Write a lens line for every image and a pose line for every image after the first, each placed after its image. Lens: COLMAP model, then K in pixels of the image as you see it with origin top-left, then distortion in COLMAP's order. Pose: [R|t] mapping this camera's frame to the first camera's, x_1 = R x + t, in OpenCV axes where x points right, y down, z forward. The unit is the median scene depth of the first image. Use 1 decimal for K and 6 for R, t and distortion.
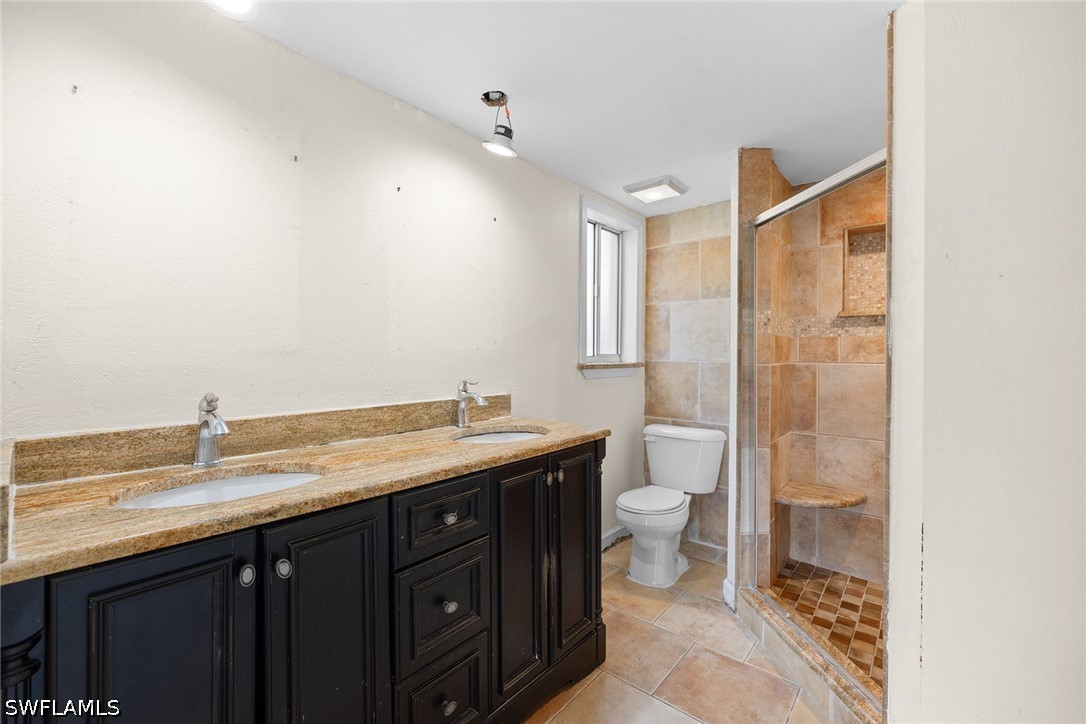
lens RADIAL K [[460.8, 0, 544.3], [0, 460.8, 356.7], [0, 0, 1]] dist [0.001223, -0.000782]
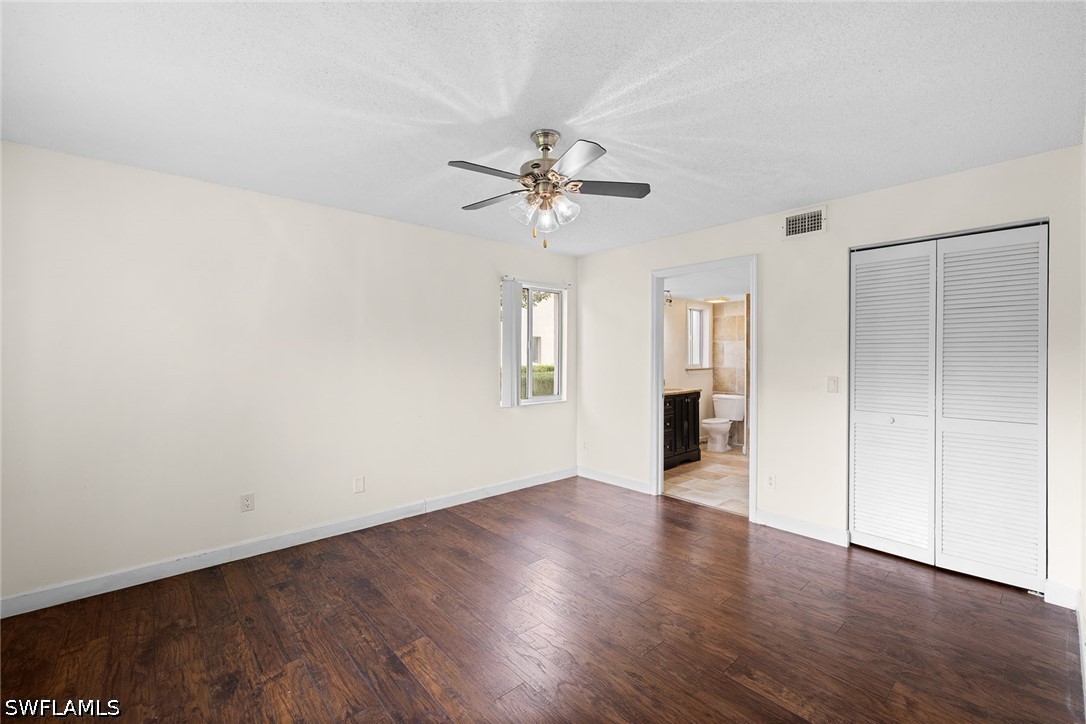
lens RADIAL K [[460.8, 0, 542.1], [0, 460.8, 368.1], [0, 0, 1]] dist [0.001223, -0.000782]
pose [[0.990497, -0.008679, -0.137261, -0.334193], [0.011244, 0.999776, 0.017921, -0.039089], [0.137074, -0.019294, 0.990373, -1.507504]]
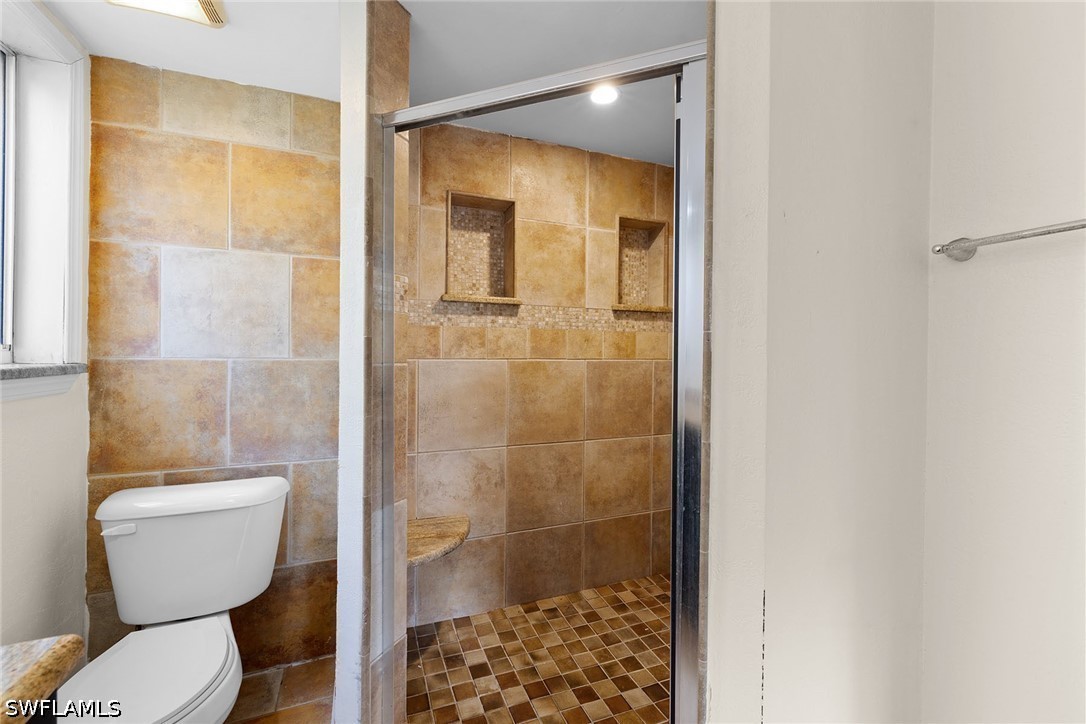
lens RADIAL K [[460.8, 0, 554.8], [0, 460.8, 354.2], [0, 0, 1]] dist [0.001223, -0.000782]
pose [[0.462507, -0.005766, 0.886597, 0.023608], [-0.001653, 0.999972, 0.007365, -0.000633], [-0.886614, -0.004872, 0.462485, 0.402266]]
